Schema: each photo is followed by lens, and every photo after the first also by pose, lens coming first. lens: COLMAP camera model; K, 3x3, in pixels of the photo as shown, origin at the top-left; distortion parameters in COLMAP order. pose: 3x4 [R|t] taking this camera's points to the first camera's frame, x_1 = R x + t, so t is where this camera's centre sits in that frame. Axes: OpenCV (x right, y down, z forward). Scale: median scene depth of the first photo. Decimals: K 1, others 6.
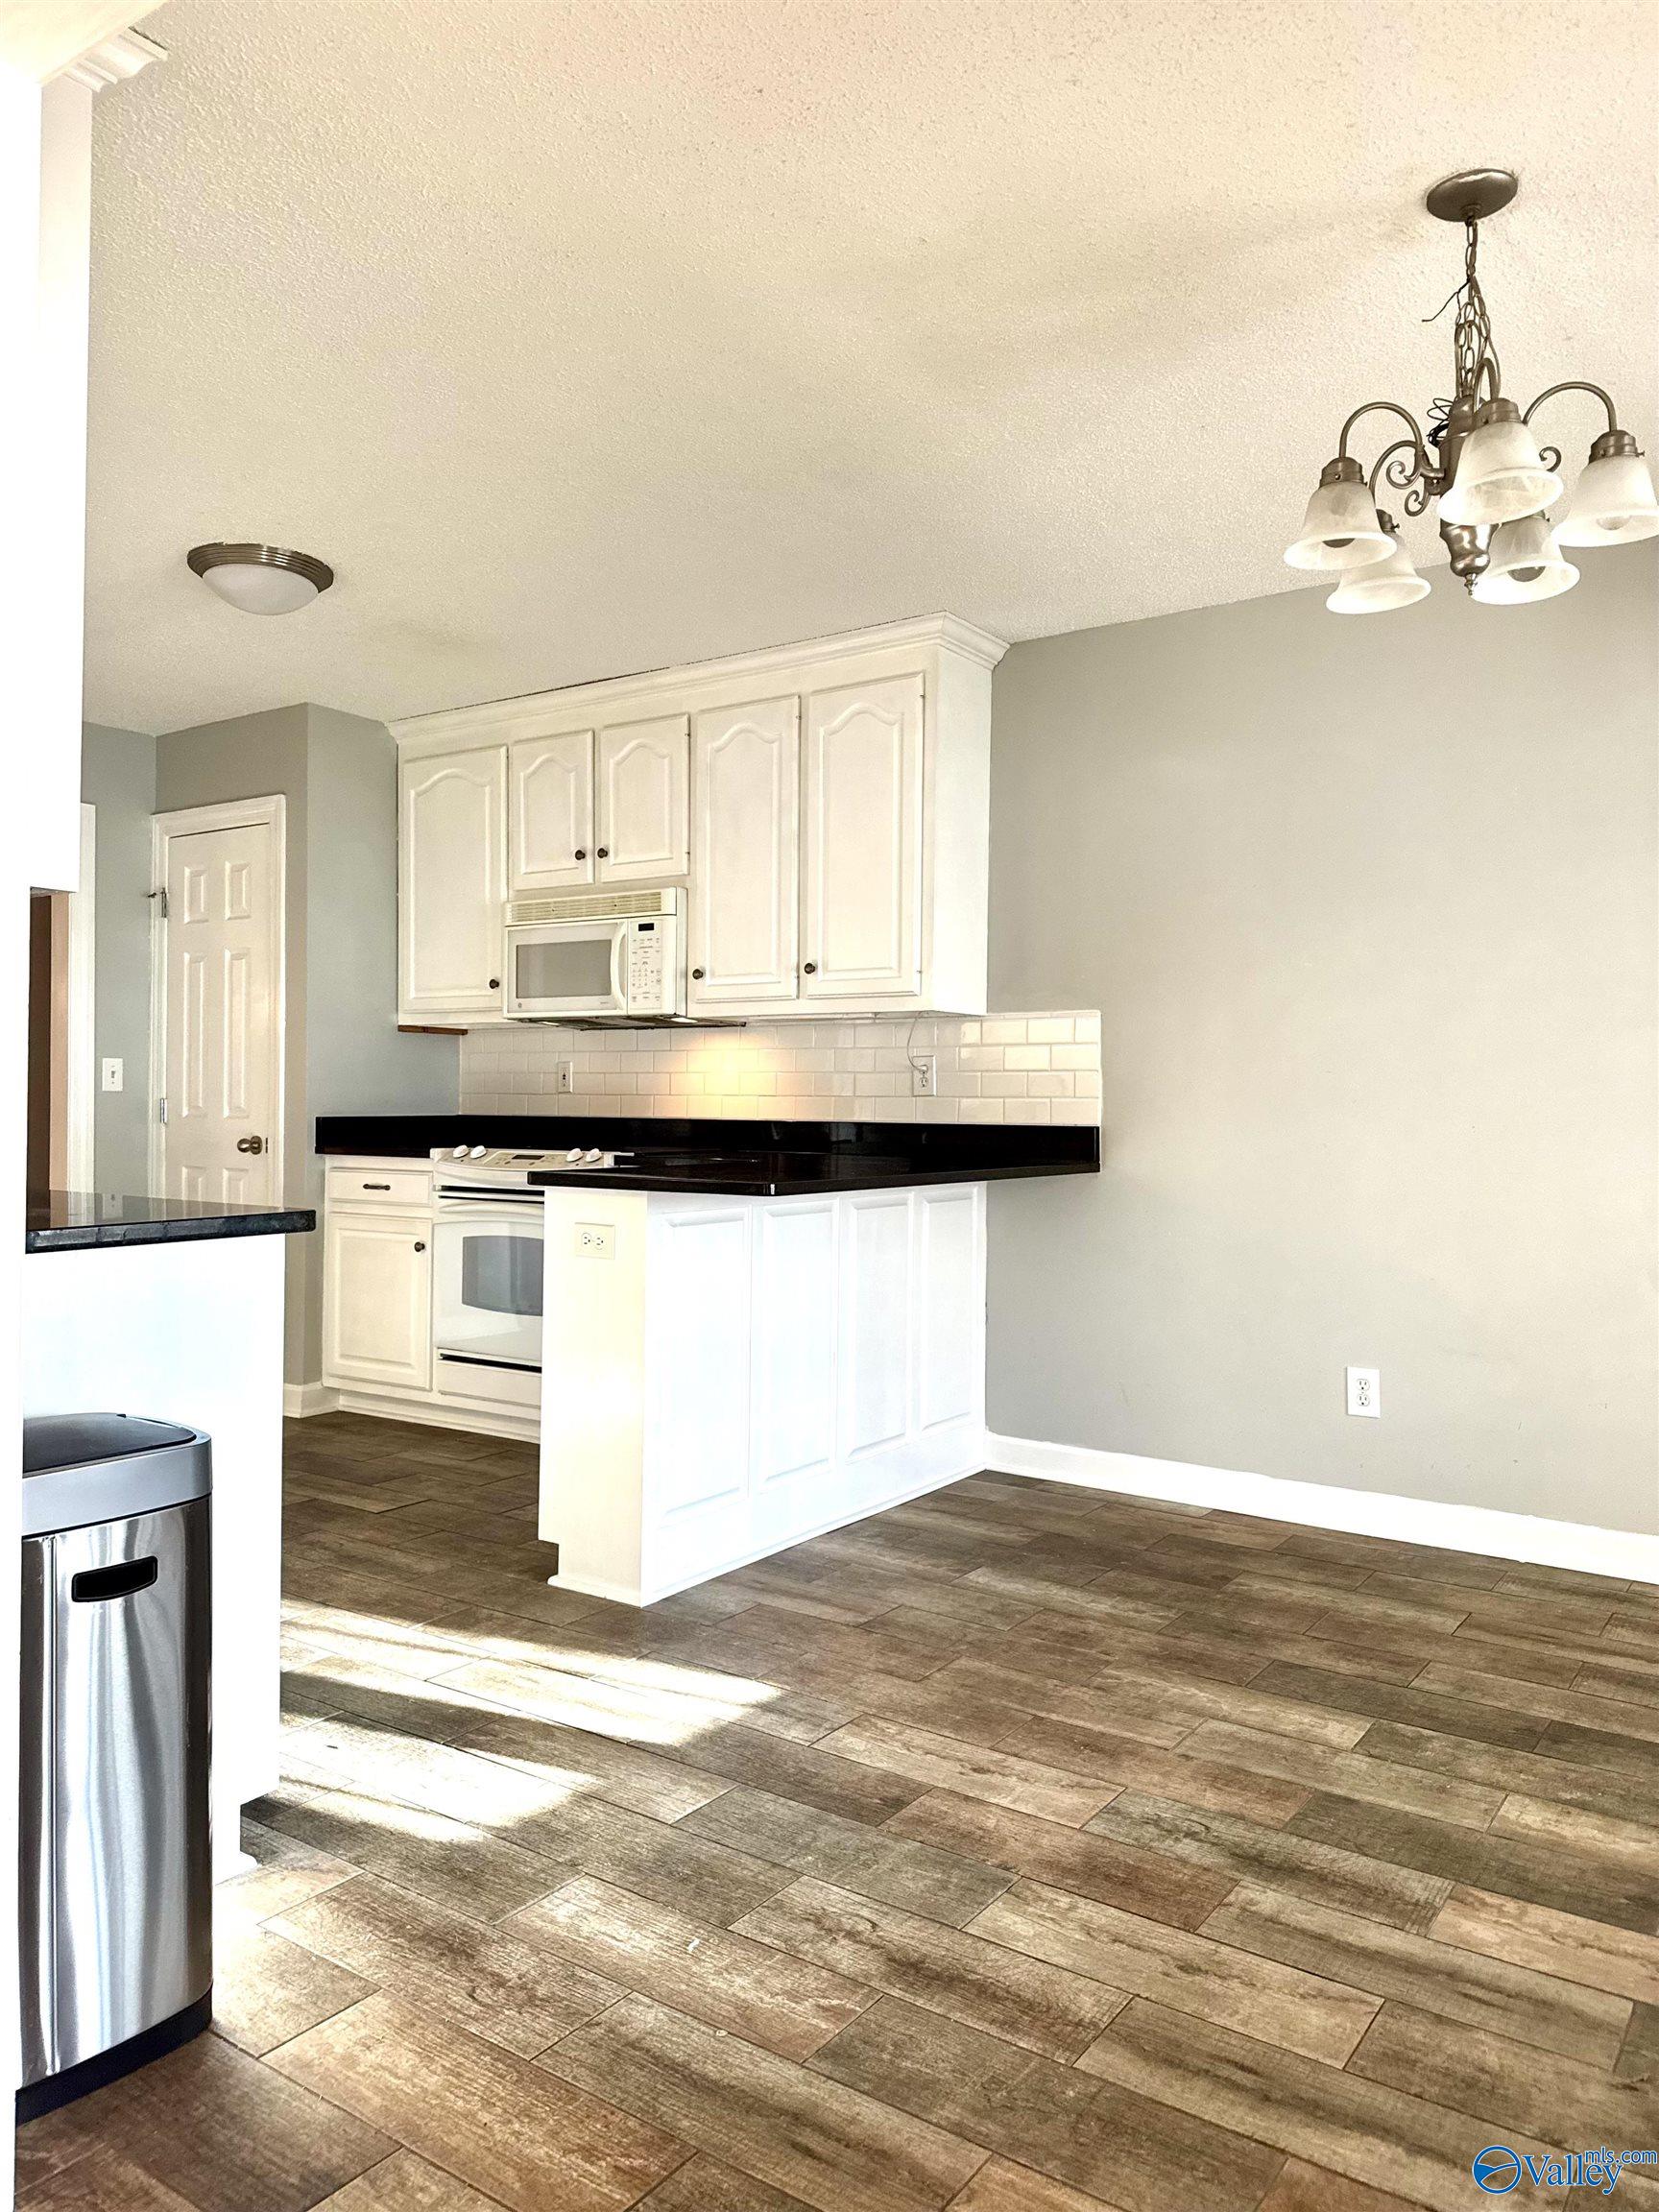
lens RADIAL K [[1541.1, 0, 829.5], [0, 1541.1, 1106.0], [0, 0, 1]] dist [0.040210, -0.068147]
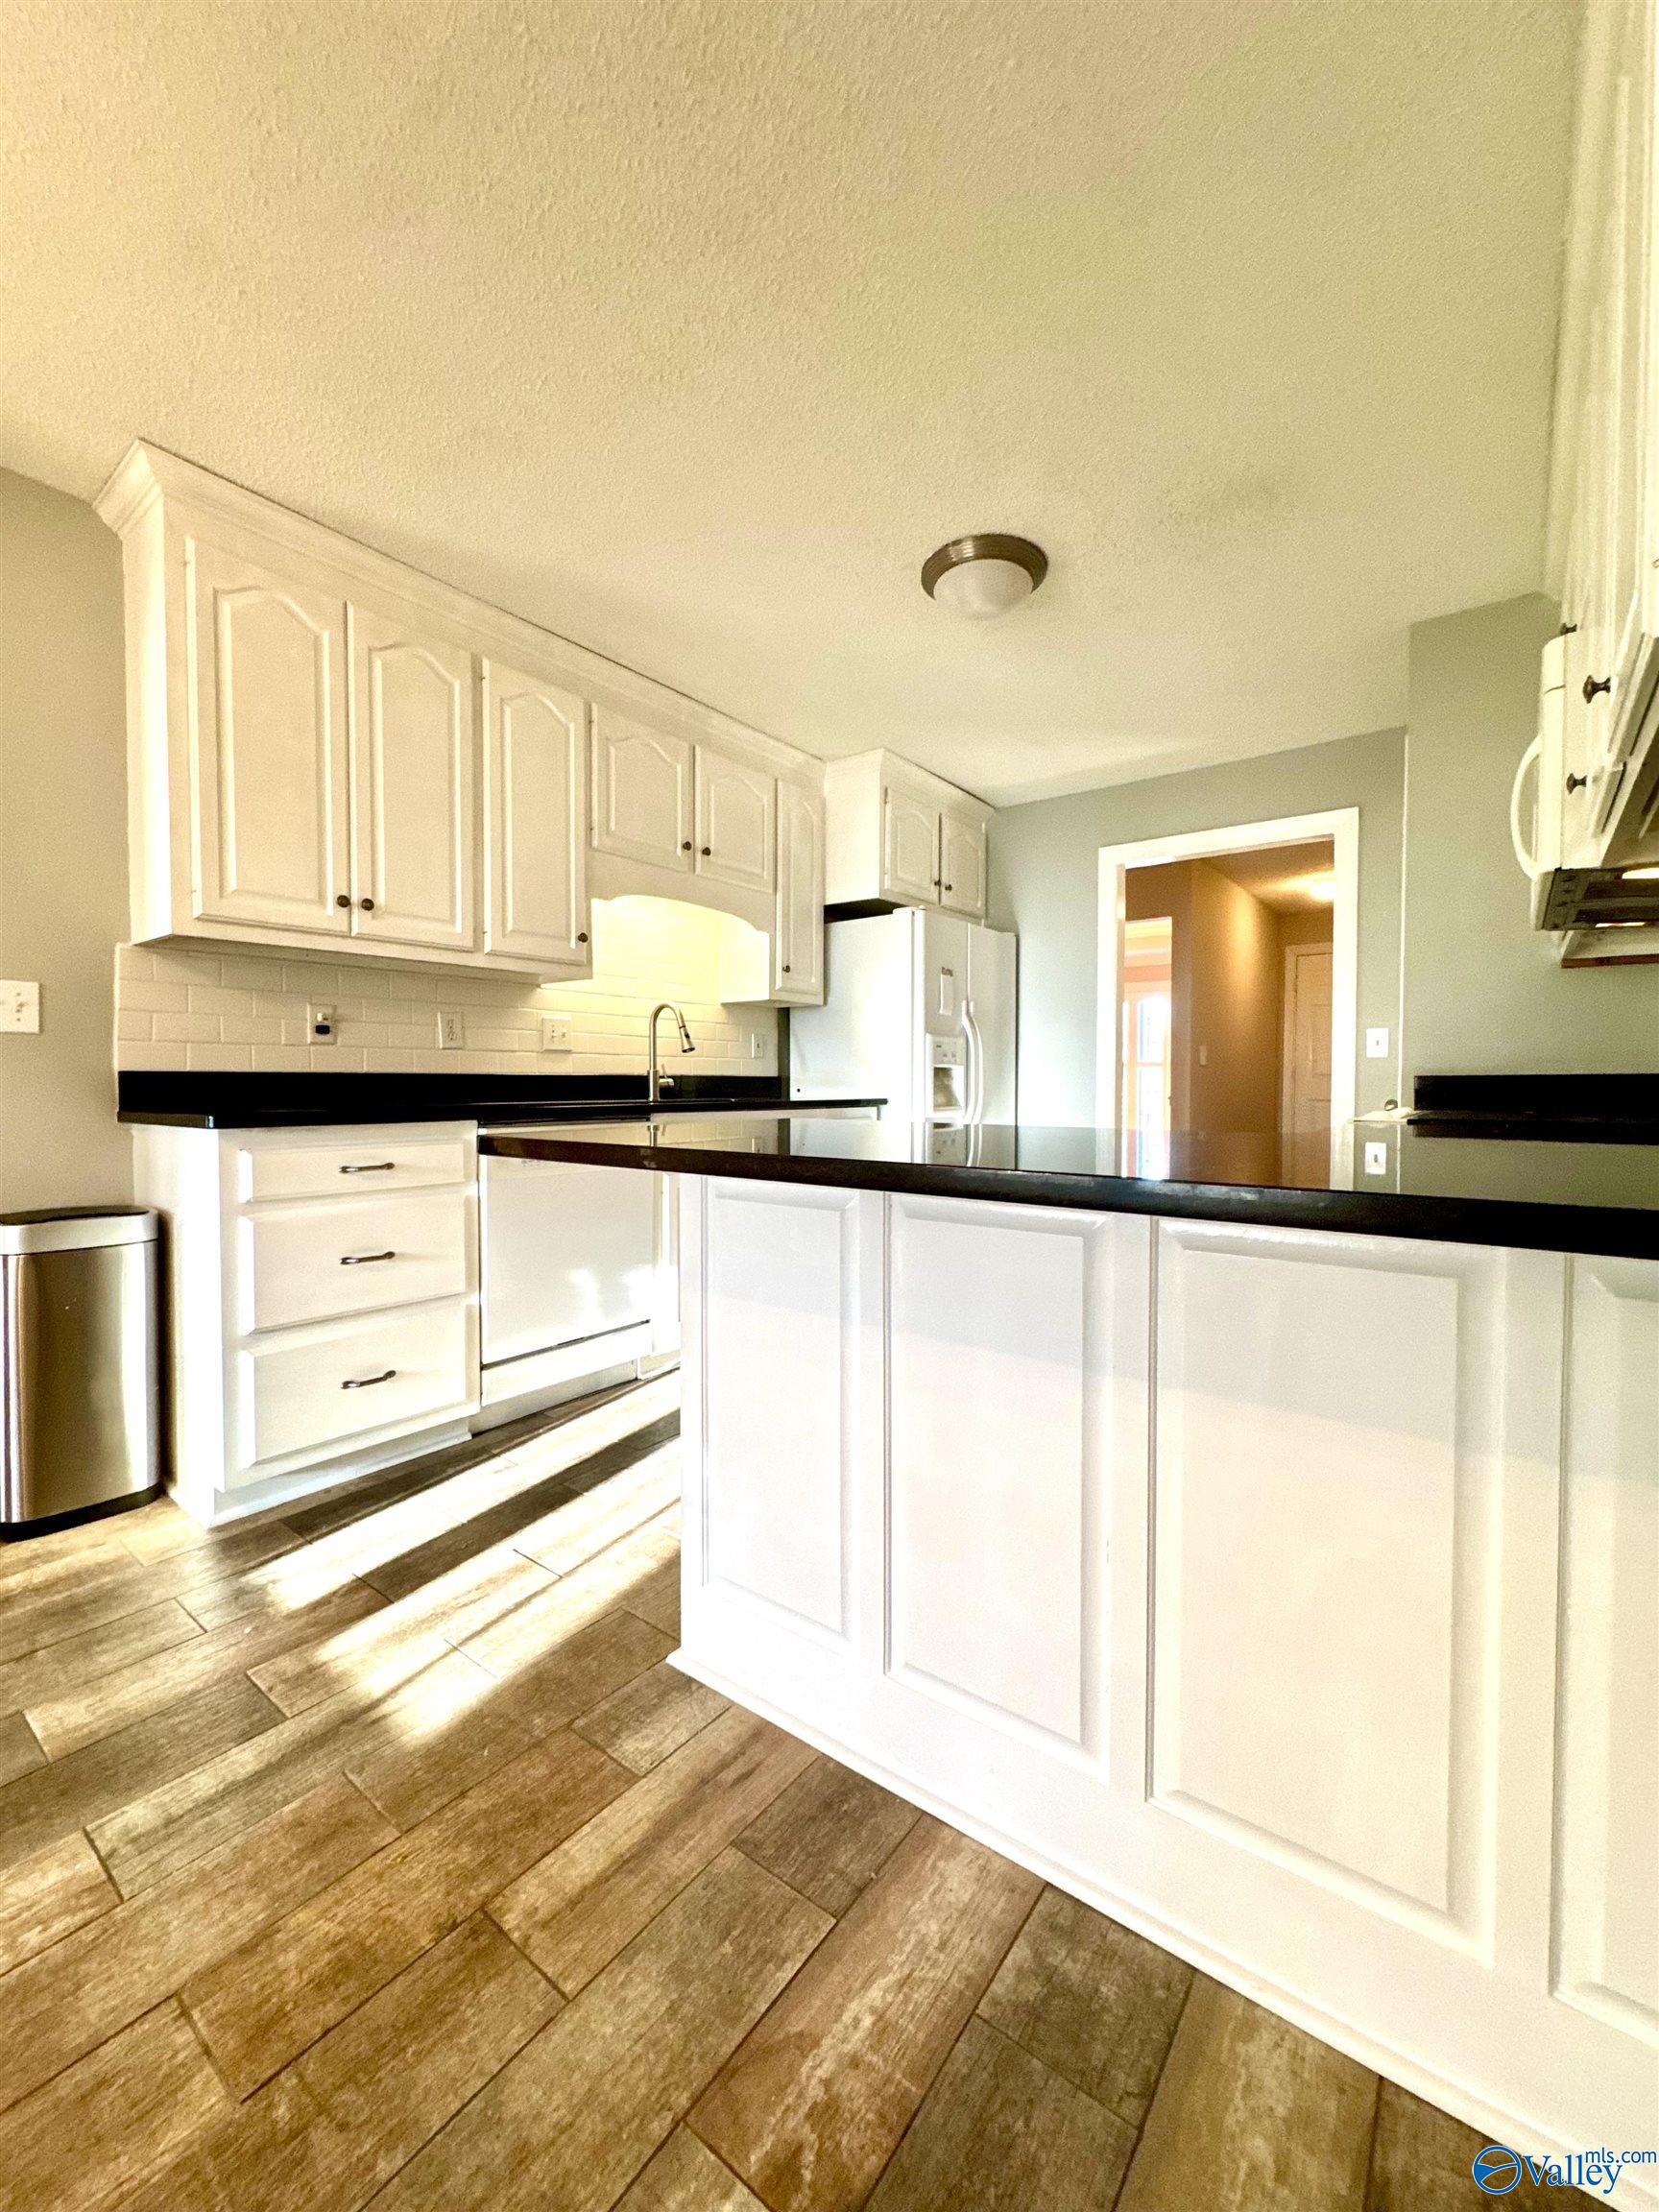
lens RADIAL K [[890.1, 0, 829.5], [0, 890.1, 1106.0], [0, 0, 1]] dist [-0.000485, 0.000390]
pose [[-0.048828, 0.017569, -0.998653, 0.326403], [-0.002336, 0.999841, 0.017705, 0.029120], [0.998804, 0.003197, -0.048779, 1.104737]]
